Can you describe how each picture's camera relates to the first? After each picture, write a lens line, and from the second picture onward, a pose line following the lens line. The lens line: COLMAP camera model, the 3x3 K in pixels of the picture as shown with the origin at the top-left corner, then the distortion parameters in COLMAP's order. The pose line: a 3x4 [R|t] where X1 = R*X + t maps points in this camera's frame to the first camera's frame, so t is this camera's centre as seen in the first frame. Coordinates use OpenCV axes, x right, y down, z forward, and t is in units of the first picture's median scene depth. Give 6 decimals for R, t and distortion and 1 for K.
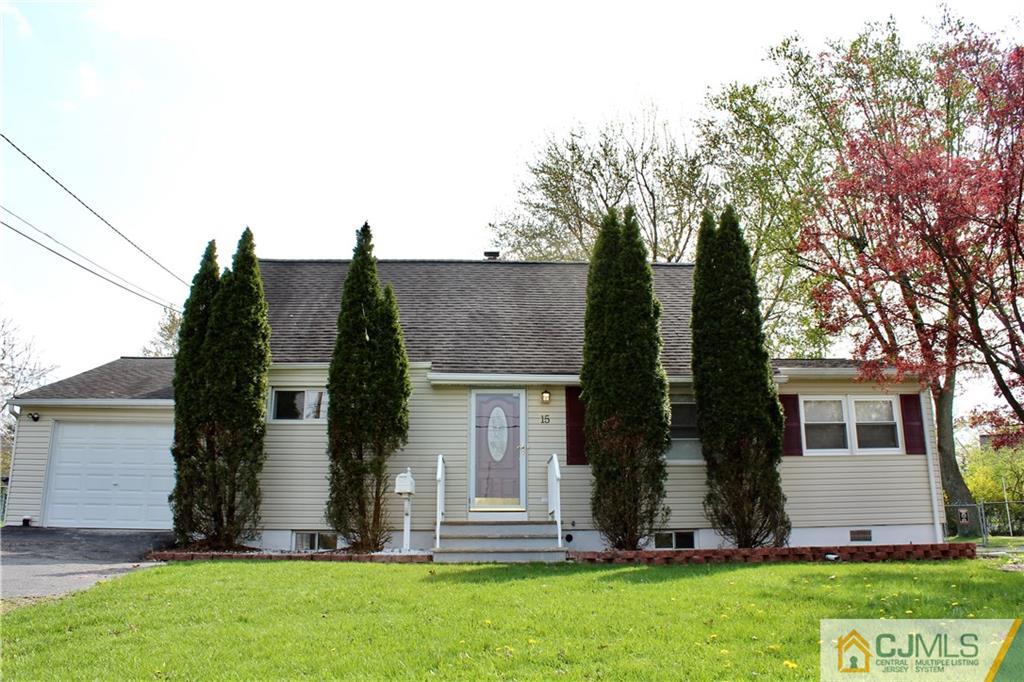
lens RADIAL K [[851.9, 0, 513.2], [0, 851.9, 330.3], [0, 0, 1]] dist [-0.142530, 0.094959]
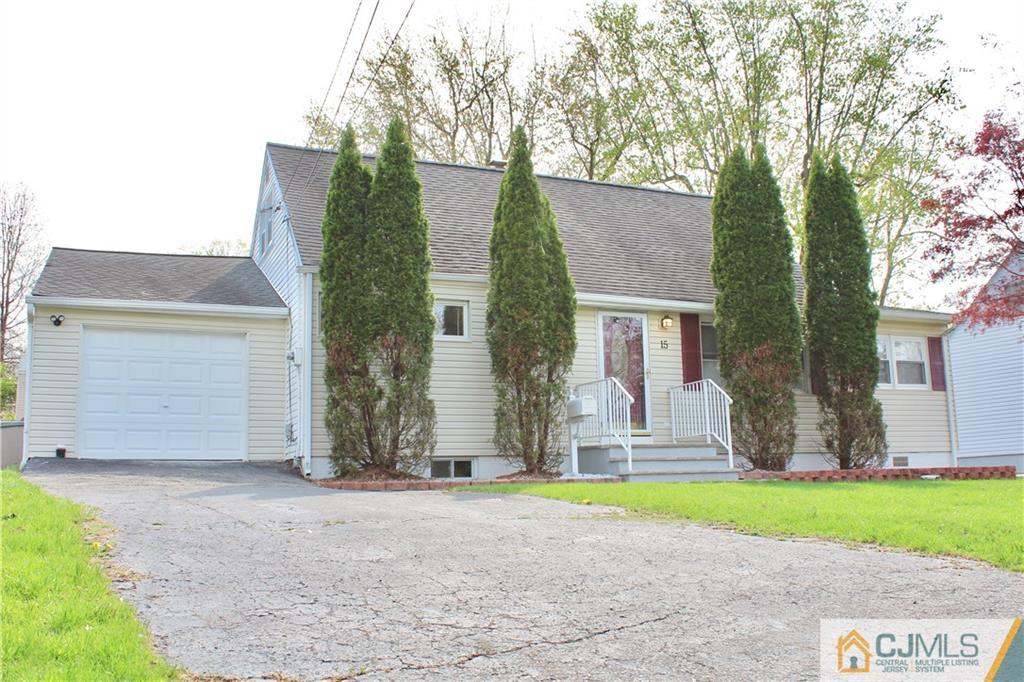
lens RADIAL K [[914.6, 0, 511.6], [0, 914.6, 342.9], [0, 0, 1]] dist [-0.056207, 0.001314]
pose [[0.934949, 0.040084, 0.352510, -0.515707], [-0.075761, 0.993236, 0.087995, 0.020923], [-0.346599, -0.108978, 0.931662, 0.053040]]
